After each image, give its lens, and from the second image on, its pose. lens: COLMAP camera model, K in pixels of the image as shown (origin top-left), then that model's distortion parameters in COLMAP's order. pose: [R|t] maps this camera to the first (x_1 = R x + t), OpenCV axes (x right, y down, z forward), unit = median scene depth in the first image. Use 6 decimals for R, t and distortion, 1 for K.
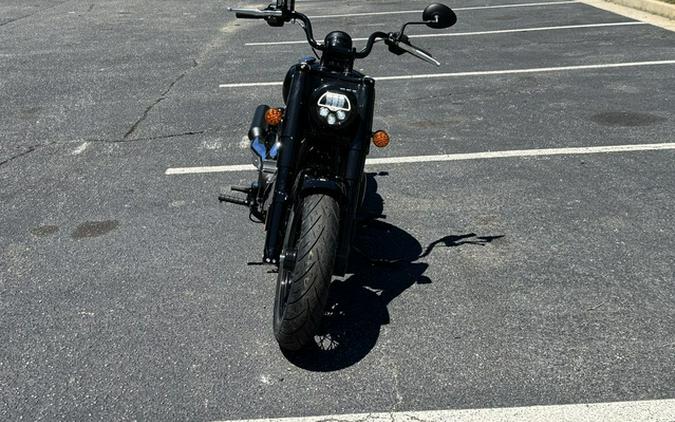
lens RADIAL K [[784.9, 0, 337.5], [0, 784.9, 211.0], [0, 0, 1]] dist [0.007199, 0.011462]
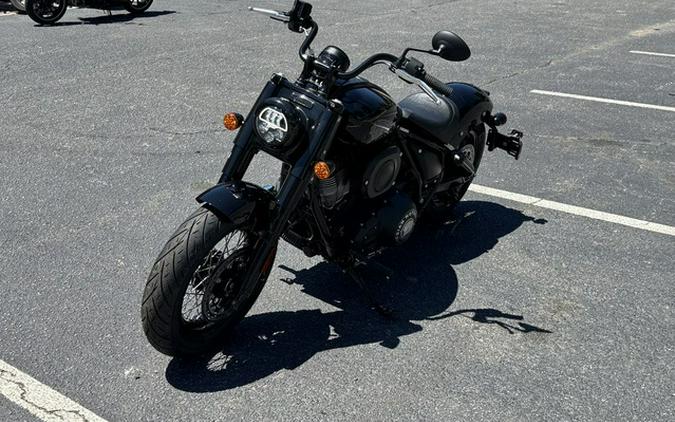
lens RADIAL K [[784.9, 0, 337.5], [0, 784.9, 211.0], [0, 0, 1]] dist [0.007199, 0.011462]
pose [[0.783290, 0.264670, -0.562501, 0.469008], [-0.253399, 0.962193, 0.099873, -0.113536], [0.567668, 0.064308, 0.820742, 0.226085]]
